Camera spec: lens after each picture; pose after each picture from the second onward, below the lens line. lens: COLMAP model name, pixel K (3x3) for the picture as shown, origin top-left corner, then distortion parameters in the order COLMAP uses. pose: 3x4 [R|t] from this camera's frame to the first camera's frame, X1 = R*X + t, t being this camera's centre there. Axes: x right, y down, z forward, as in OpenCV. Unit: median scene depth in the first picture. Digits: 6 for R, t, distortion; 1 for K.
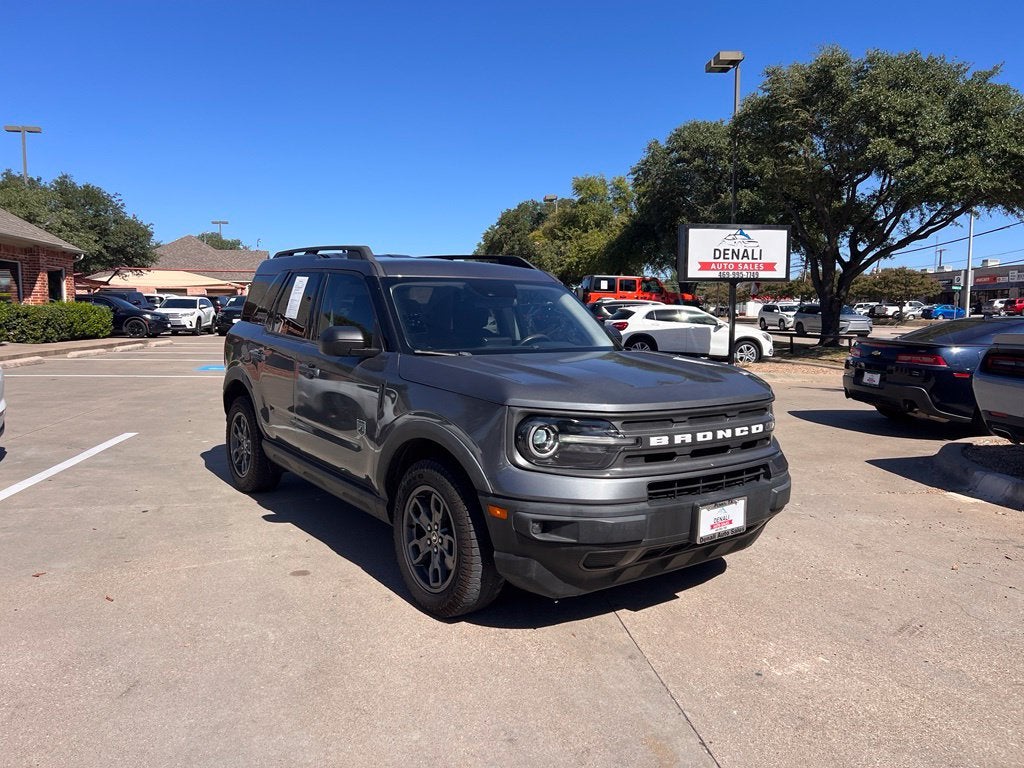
lens RADIAL K [[773.5, 0, 512.1], [0, 773.5, 390.2], [0, 0, 1]] dist [0.050878, -0.055799]
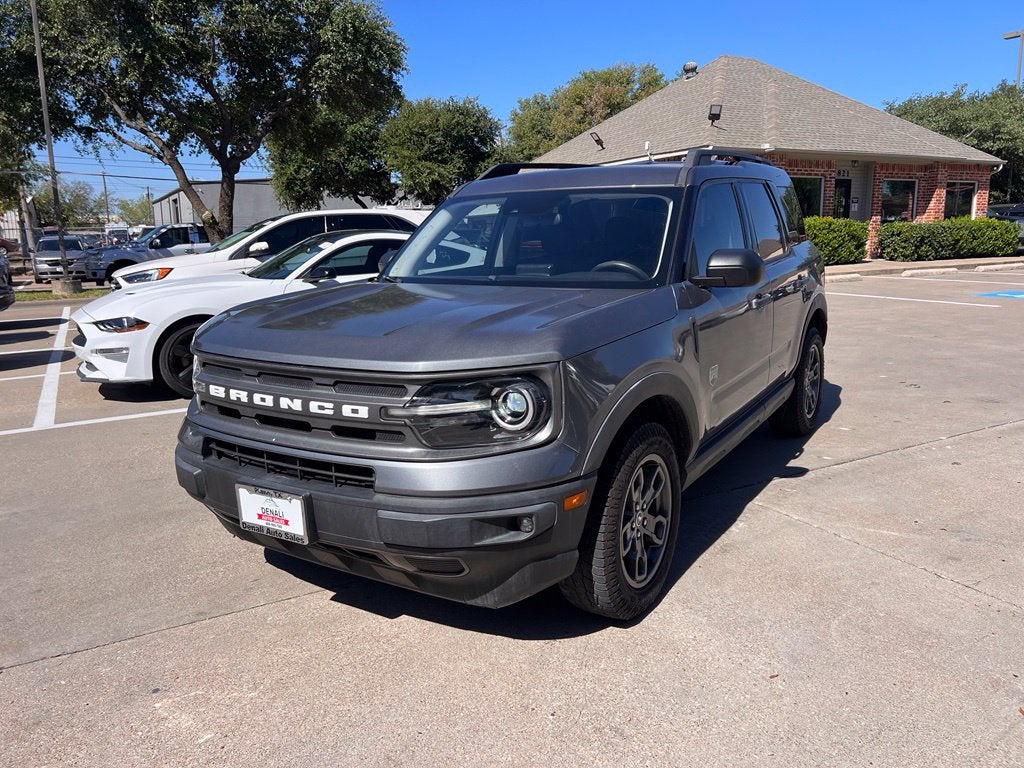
lens RADIAL K [[773.5, 0, 517.2], [0, 773.5, 383.5], [0, 0, 1]] dist [0.050878, -0.055799]
pose [[0.359958, 0.162348, -0.918735, 0.606091], [-0.072690, 0.986630, 0.145866, -0.050344], [0.930132, 0.014277, 0.366947, 0.554590]]
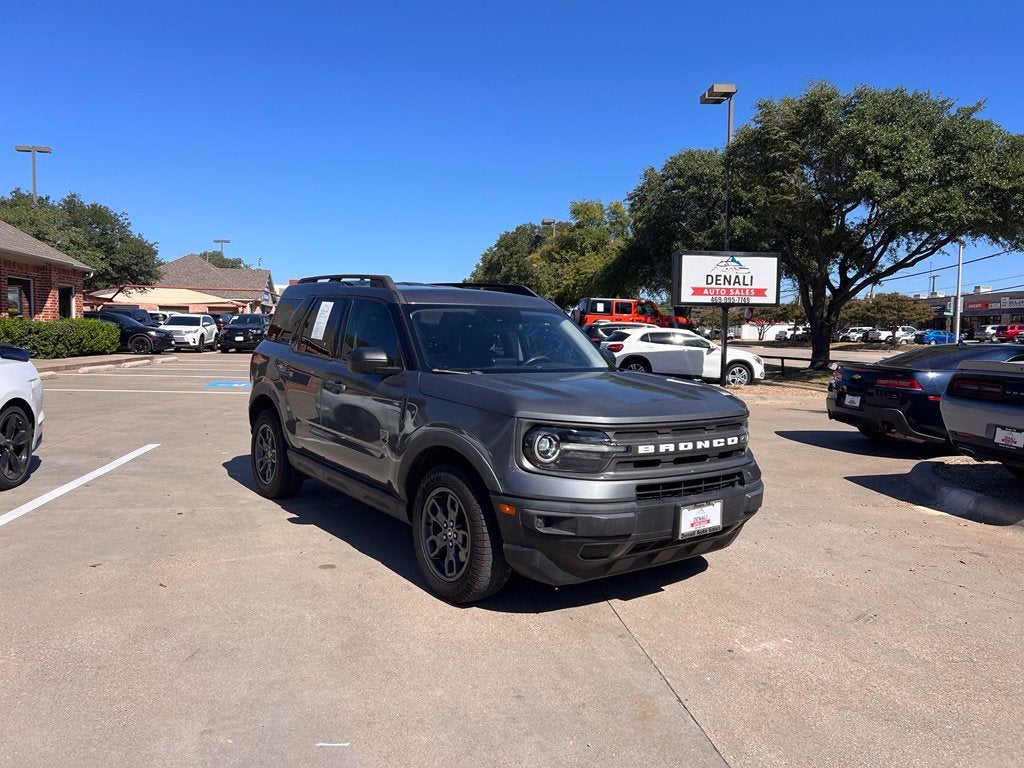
lens RADIAL K [[773.5, 0, 510.4], [0, 773.5, 384.0], [0, 0, 1]] dist [0.050878, -0.055799]
pose [[0.999936, 0.010884, 0.002940, -0.010501], [-0.010779, 0.999370, -0.033822, 0.005048], [-0.003306, 0.033788, 0.999424, -0.092236]]
